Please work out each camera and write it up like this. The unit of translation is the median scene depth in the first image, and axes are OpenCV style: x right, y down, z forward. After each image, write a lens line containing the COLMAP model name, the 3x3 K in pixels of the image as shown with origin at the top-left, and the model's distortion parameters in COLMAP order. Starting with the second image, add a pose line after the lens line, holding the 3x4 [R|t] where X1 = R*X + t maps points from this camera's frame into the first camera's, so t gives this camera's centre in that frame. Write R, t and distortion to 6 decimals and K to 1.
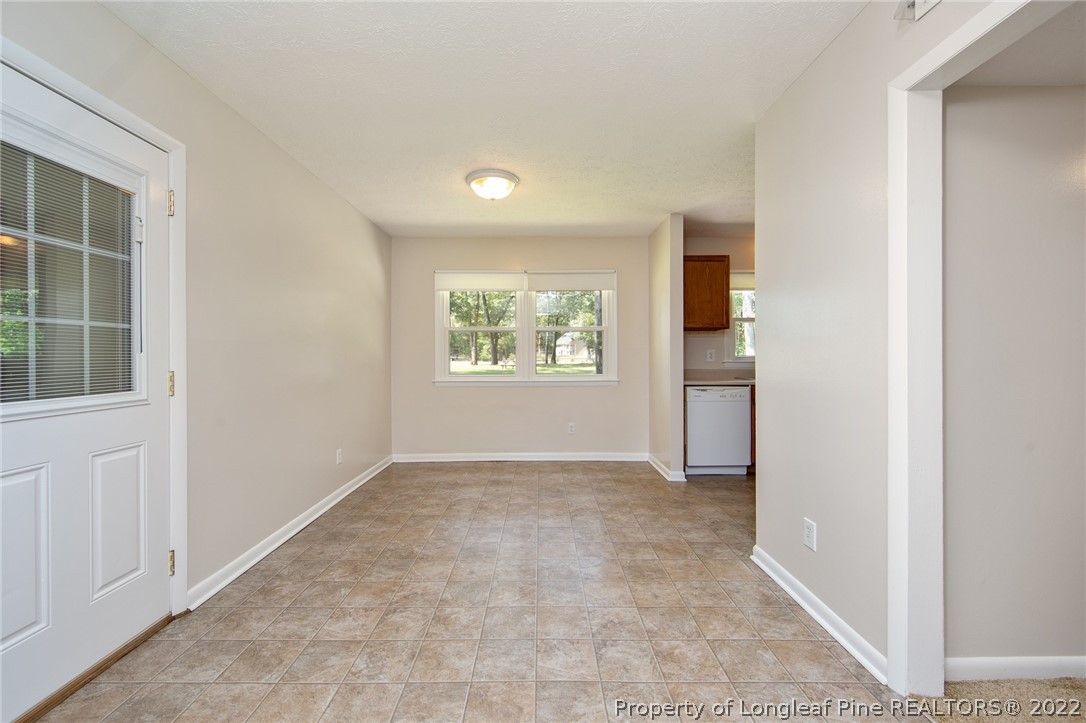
lens RADIAL K [[433.3, 0, 540.4], [0, 433.3, 358.6], [0, 0, 1]] dist [-0.003062, -0.000164]
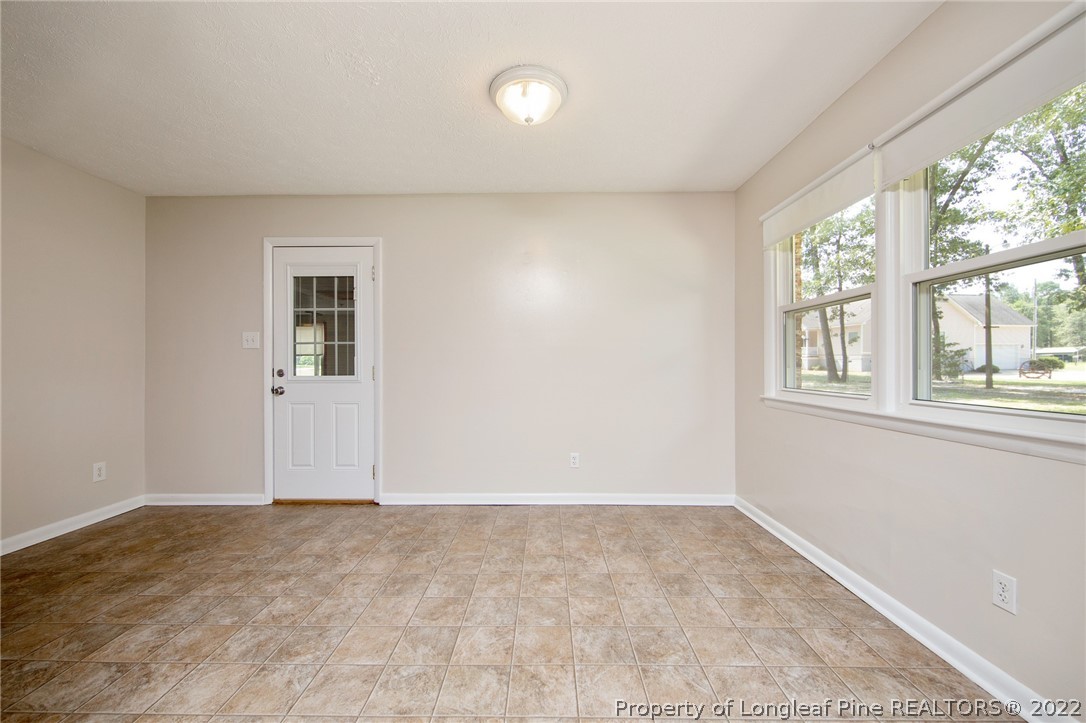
lens RADIAL K [[433.3, 0, 544.4], [0, 433.3, 363.6], [0, 0, 1]] dist [-0.003062, -0.000164]
pose [[-0.016685, 0.000492, -0.999861, 0.604080], [-0.005148, 0.999987, 0.000578, 0.008862], [0.999848, 0.005157, -0.016682, 1.109622]]
